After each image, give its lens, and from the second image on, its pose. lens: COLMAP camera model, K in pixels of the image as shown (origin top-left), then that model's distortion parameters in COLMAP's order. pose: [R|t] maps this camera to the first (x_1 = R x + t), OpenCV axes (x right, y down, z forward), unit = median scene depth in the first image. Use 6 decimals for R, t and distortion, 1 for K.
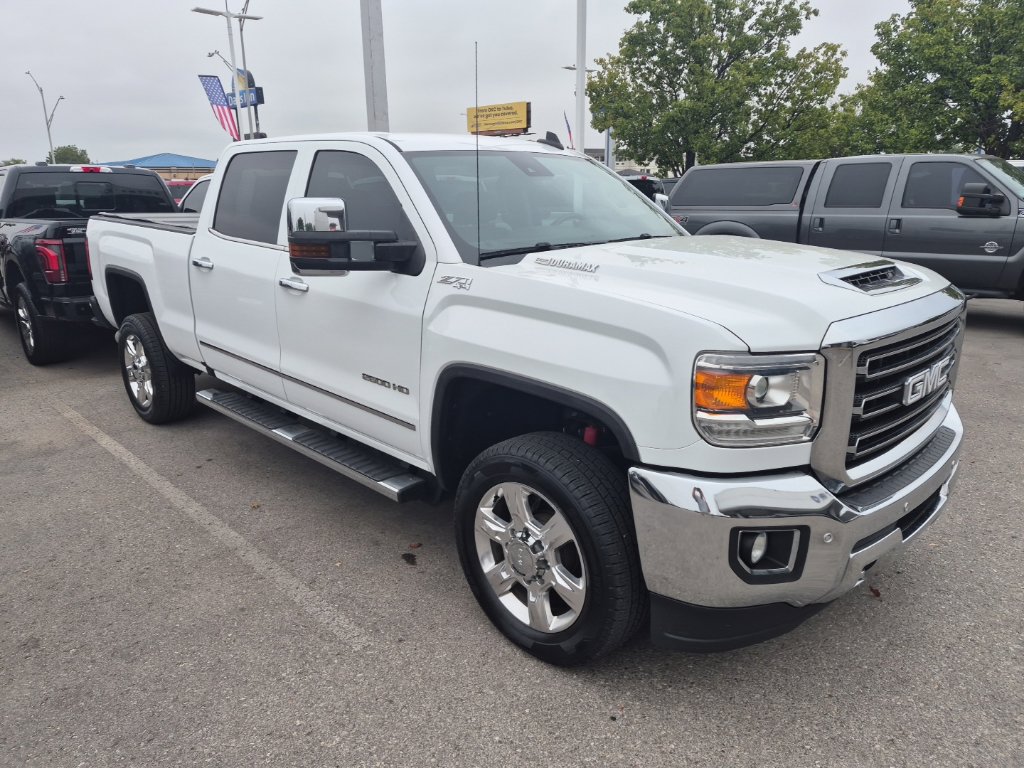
lens RADIAL K [[688.8, 0, 498.2], [0, 688.8, 383.3], [0, 0, 1]] dist [0.102435, -0.130918]
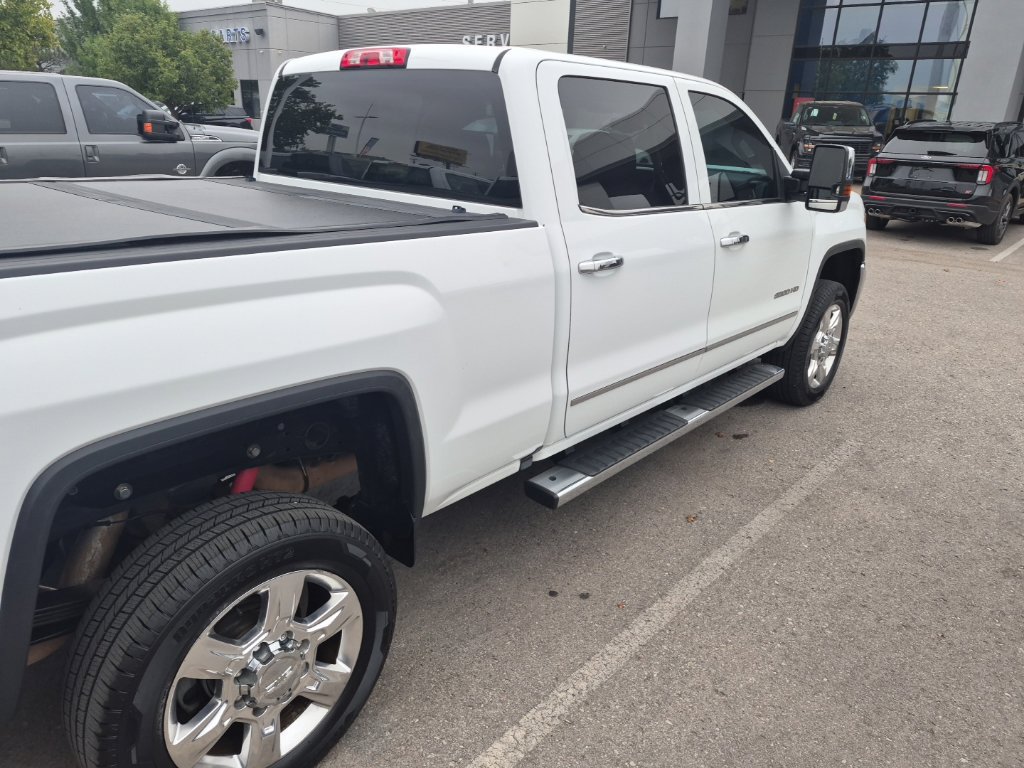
lens RADIAL K [[693.5, 0, 510.4], [0, 693.5, 374.4], [0, 0, 1]] dist [0.087500, -0.099024]
pose [[-0.053485, -0.336912, 0.940016, -1.108916], [0.242614, 0.908772, 0.339518, -0.334899], [-0.968647, 0.246220, 0.033134, 1.174594]]
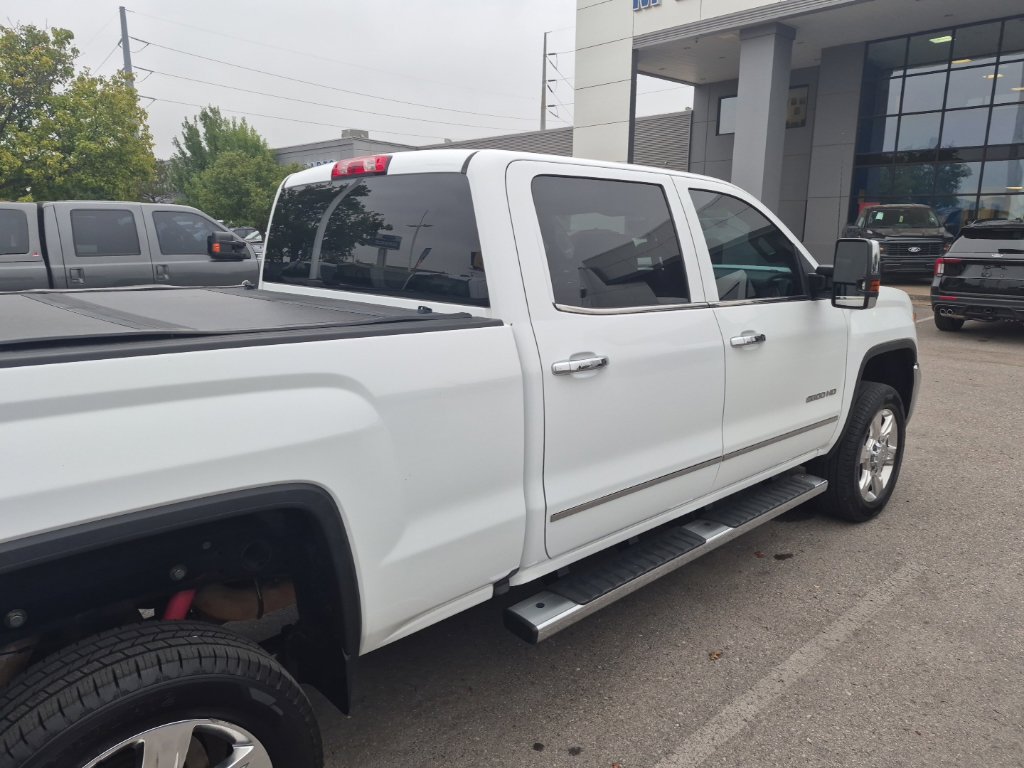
lens RADIAL K [[698.1, 0, 518.0], [0, 698.1, 377.4], [0, 0, 1]] dist [0.058345, -0.060576]
pose [[0.036519, -0.195485, 0.980026, -1.057200], [0.270112, 0.946109, 0.178654, -0.298032], [-0.962136, 0.258193, 0.087354, 1.089638]]
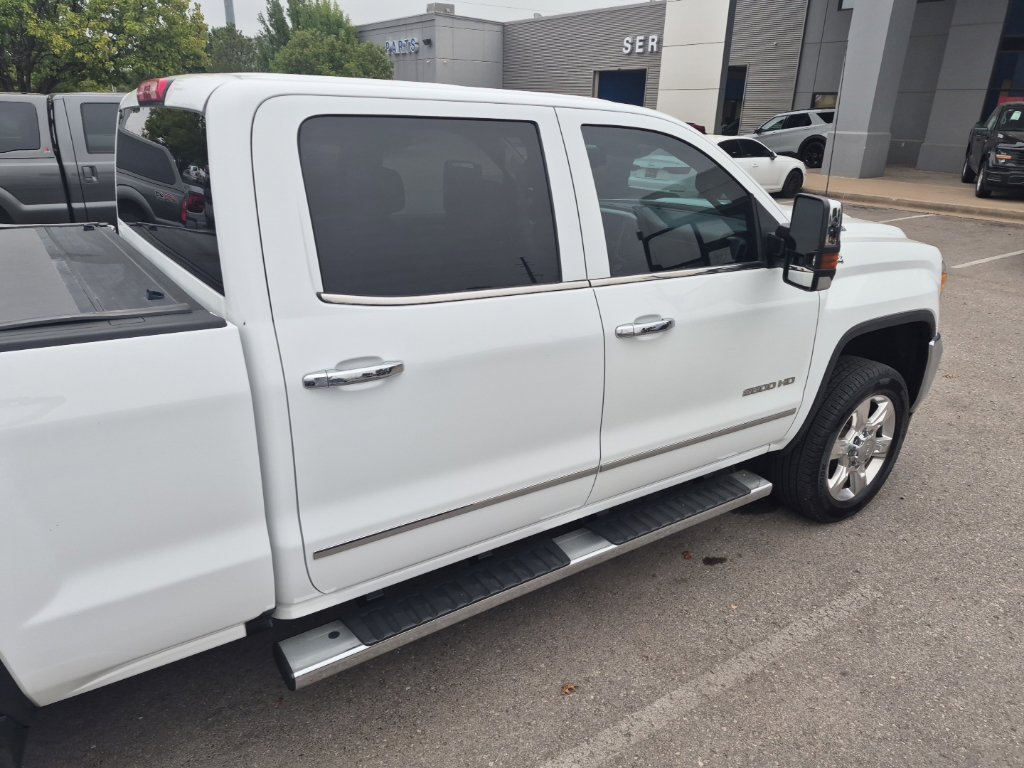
lens RADIAL K [[698.1, 0, 502.4], [0, 698.1, 393.6], [0, 0, 1]] dist [0.042434, -0.037580]
pose [[0.188739, -0.349851, 0.917596, -0.883461], [0.246875, 0.921285, 0.300478, -0.291300], [-0.950489, 0.169819, 0.260252, 0.868151]]
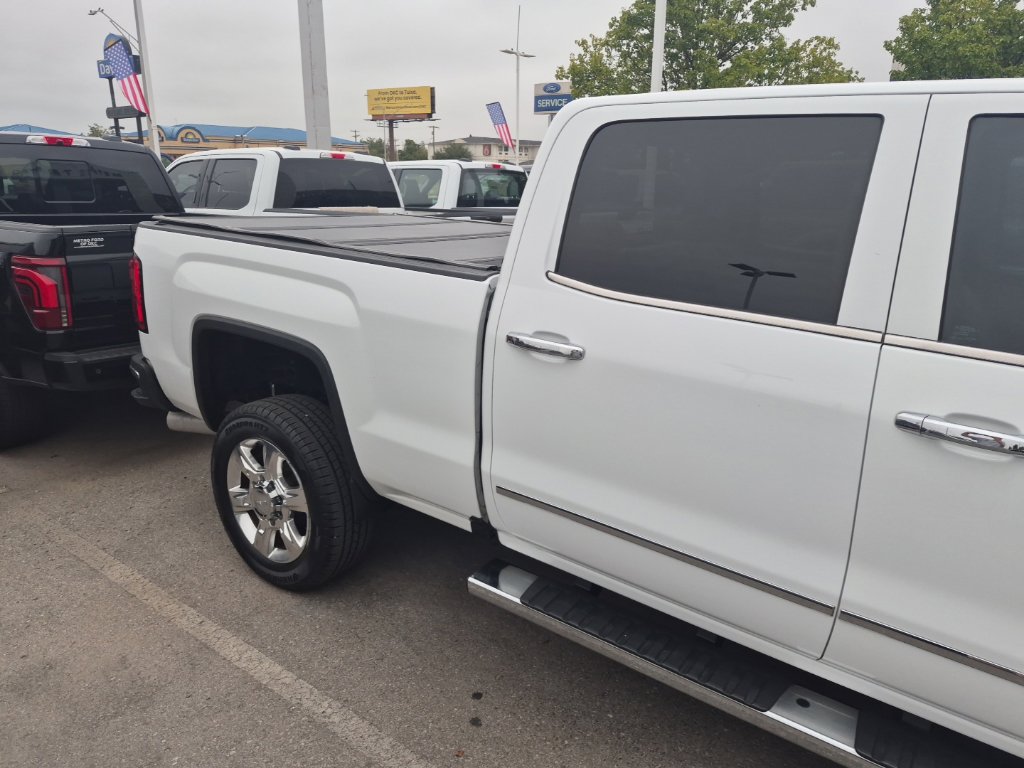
lens RADIAL K [[693.5, 0, 510.4], [0, 693.5, 374.4], [0, 0, 1]] dist [0.087500, -0.099024]
pose [[0.985761, -0.018985, 0.167077, -0.572440], [0.018587, 0.999819, 0.003947, -0.164924], [-0.167122, -0.000786, 0.985936, 0.566718]]
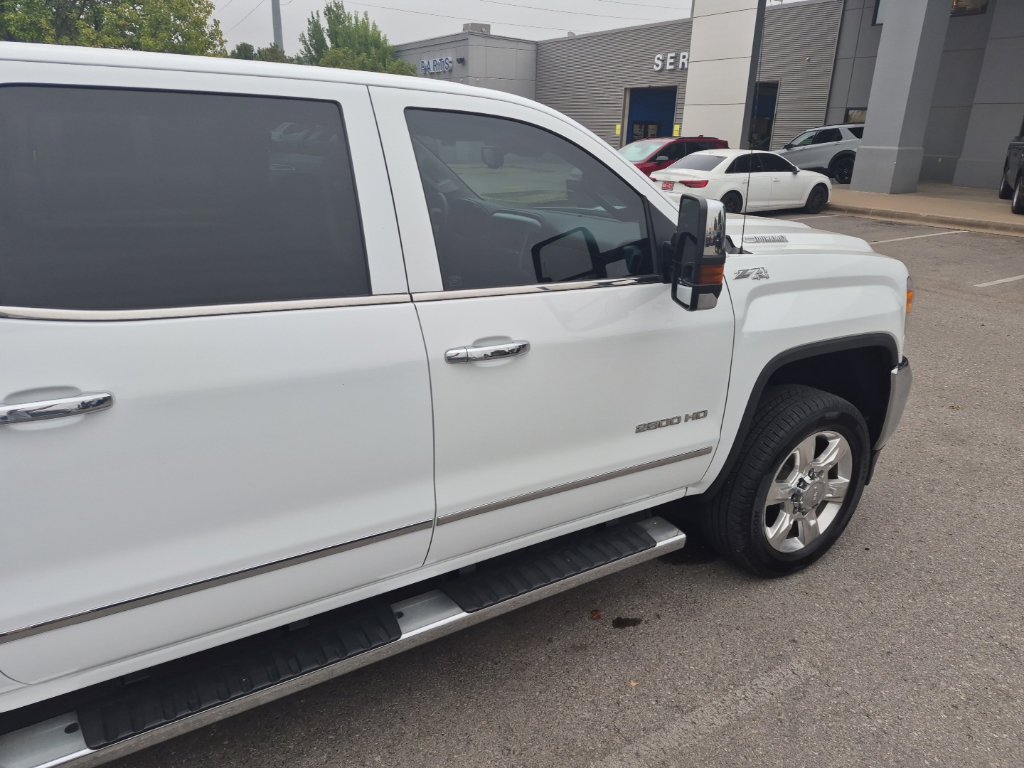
lens RADIAL K [[698.1, 0, 511.7], [0, 698.1, 381.1], [0, 0, 1]] dist [0.054754, -0.050145]
pose [[0.231053, -0.311100, 0.921863, -0.744753], [0.243993, 0.935751, 0.254633, -0.233365], [-0.941850, 0.166094, 0.292114, 0.735550]]
